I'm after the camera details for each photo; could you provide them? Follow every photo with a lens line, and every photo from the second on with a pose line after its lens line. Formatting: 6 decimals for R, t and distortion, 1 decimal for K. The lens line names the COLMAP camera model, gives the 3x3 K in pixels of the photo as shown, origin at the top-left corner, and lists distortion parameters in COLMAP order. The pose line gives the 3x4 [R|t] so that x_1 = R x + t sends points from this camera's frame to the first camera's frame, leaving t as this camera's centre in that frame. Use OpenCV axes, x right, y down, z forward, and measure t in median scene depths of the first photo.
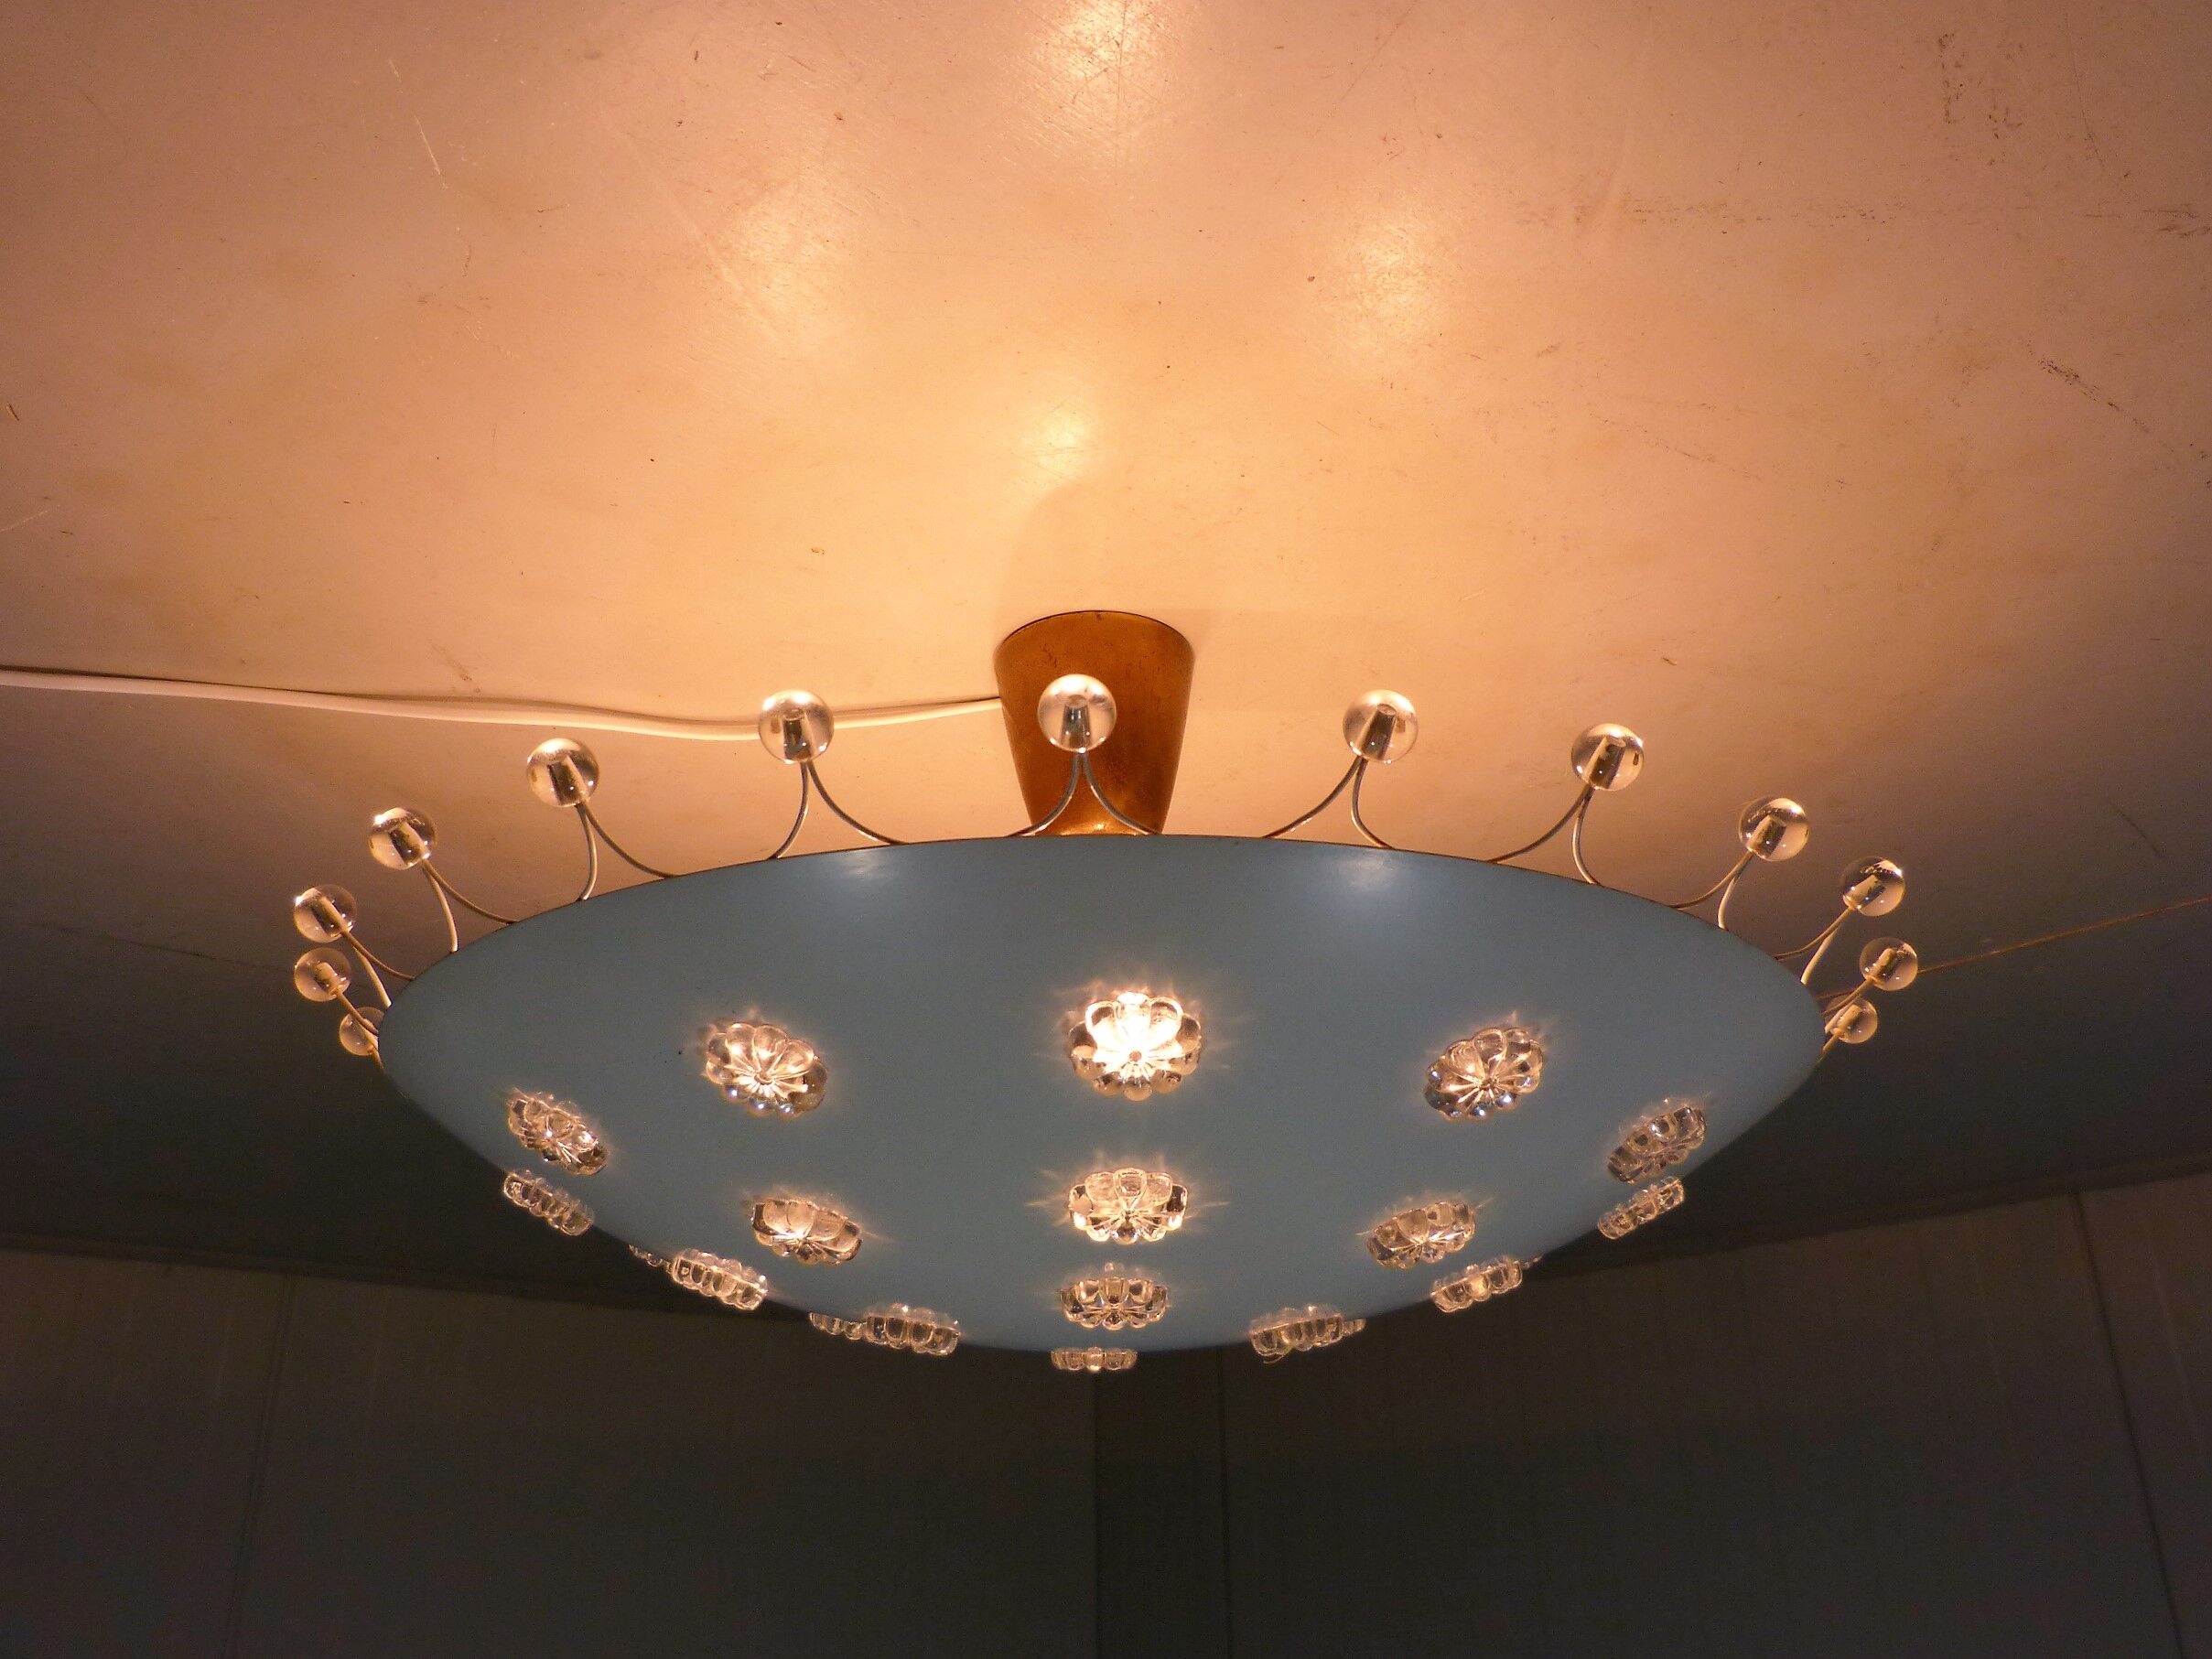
lens RADIAL K [[1725.2, 0, 1113.4], [0, 1725.2, 827.8], [0, 0, 1]] dist [-0.031413, 0.002556]
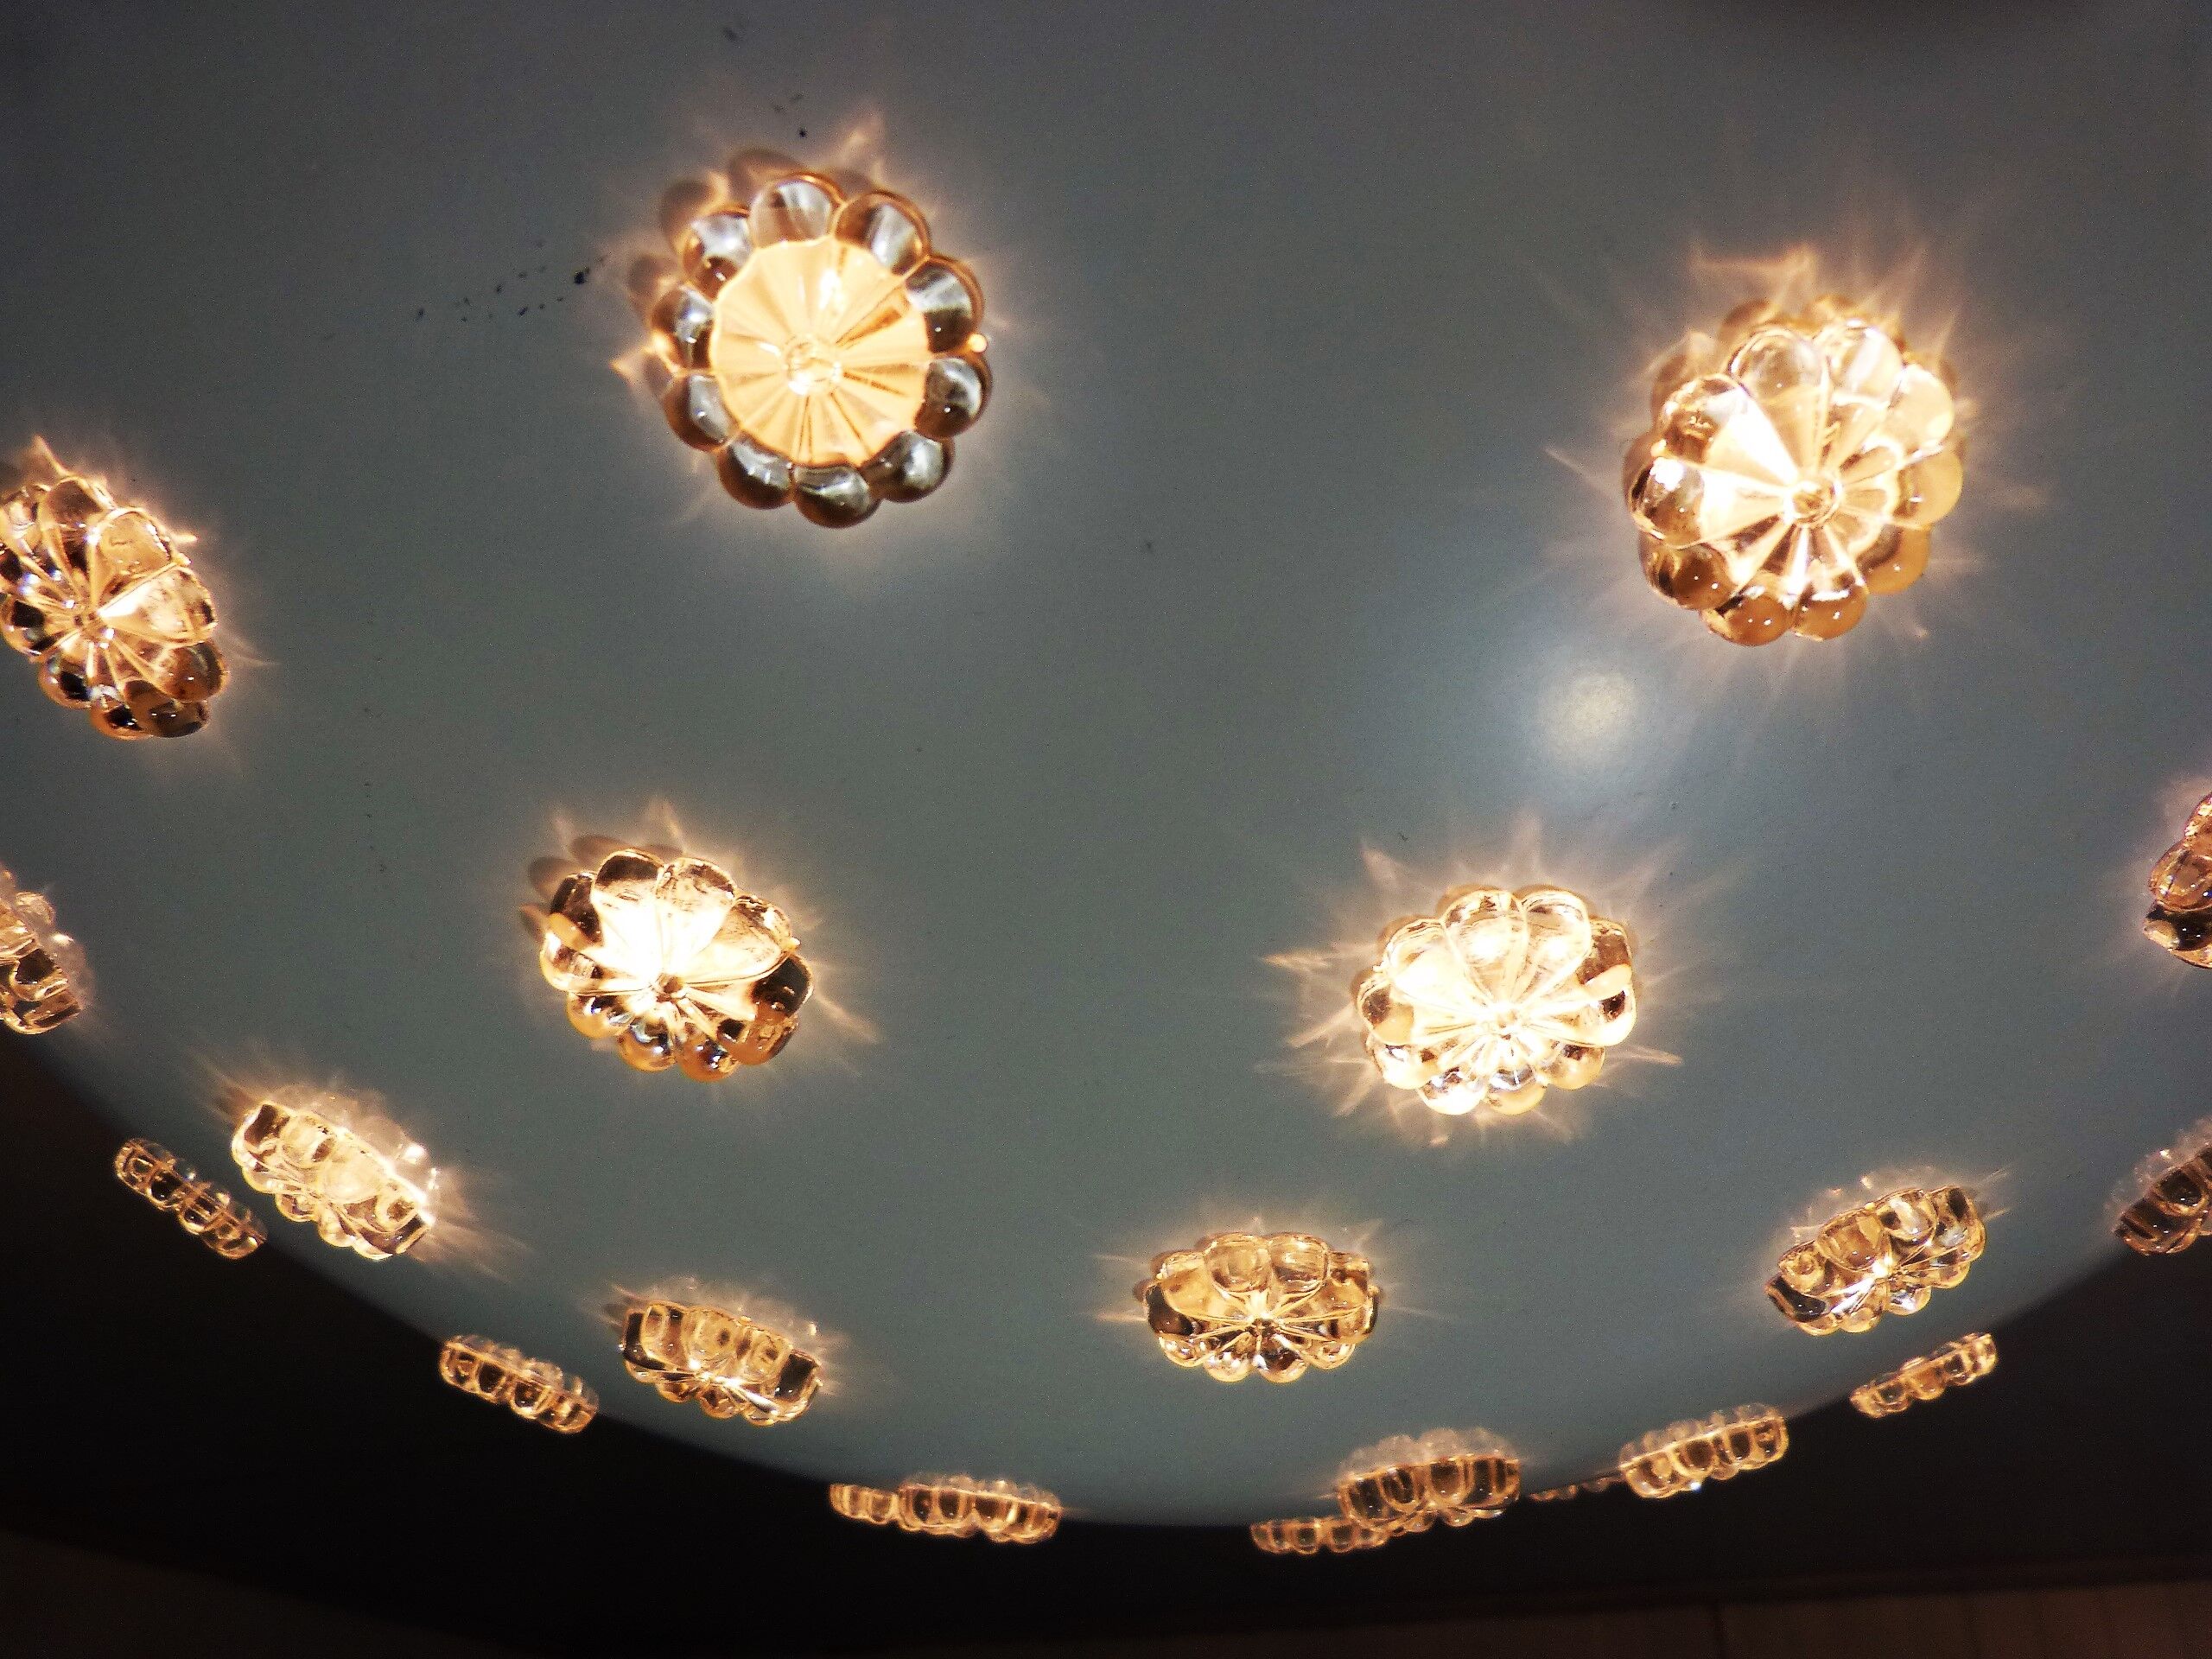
lens RADIAL K [[1634.1, 0, 1107.8], [0, 1634.1, 821.6], [0, 0, 1]] dist [-0.038202, 0.019275]
pose [[0.946826, 0.239896, 0.214405, -0.177729], [-0.187716, 0.953092, -0.237441, 0.282522], [-0.261309, 0.184568, 0.947445, 0.615008]]
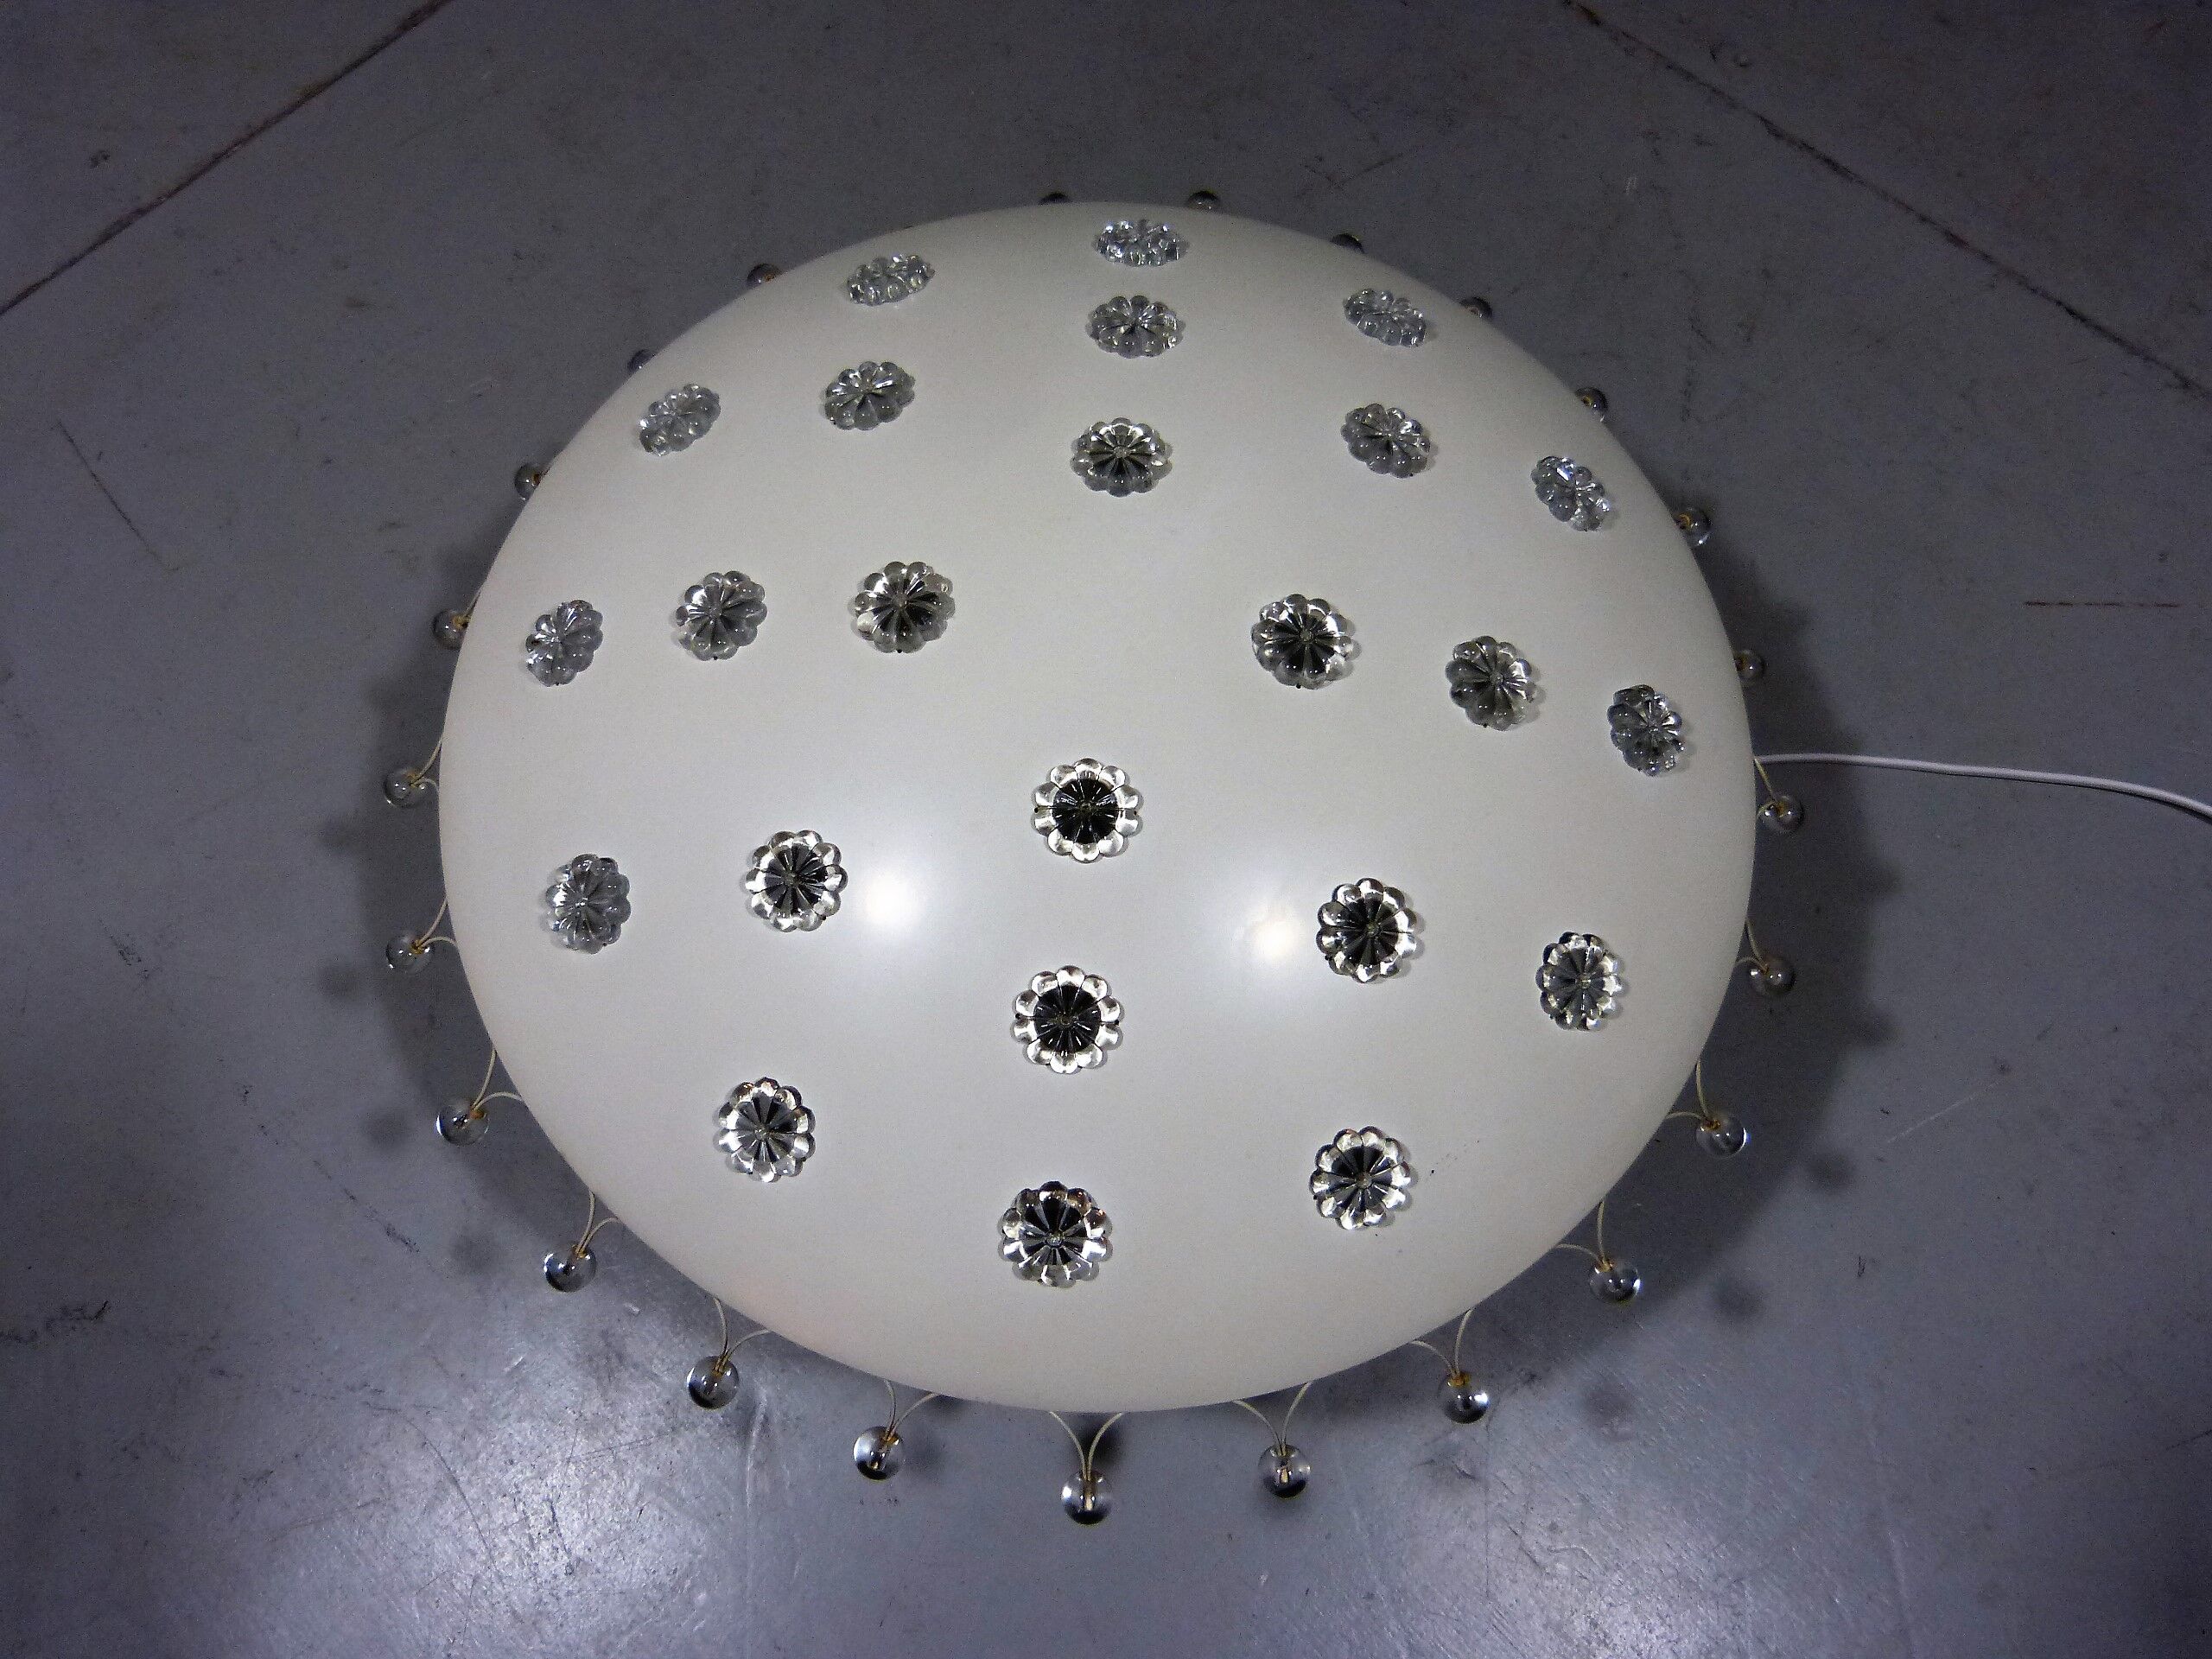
lens RADIAL K [[1634.1, 0, 1098.2], [0, 1634.1, 809.6], [0, 0, 1]] dist [-0.038202, 0.019275]
pose [[-0.999389, -0.034534, -0.005435, -0.001828], [0.028438, -0.712666, -0.700926, 1.030382], [0.020332, -0.700653, 0.713213, 0.332080]]
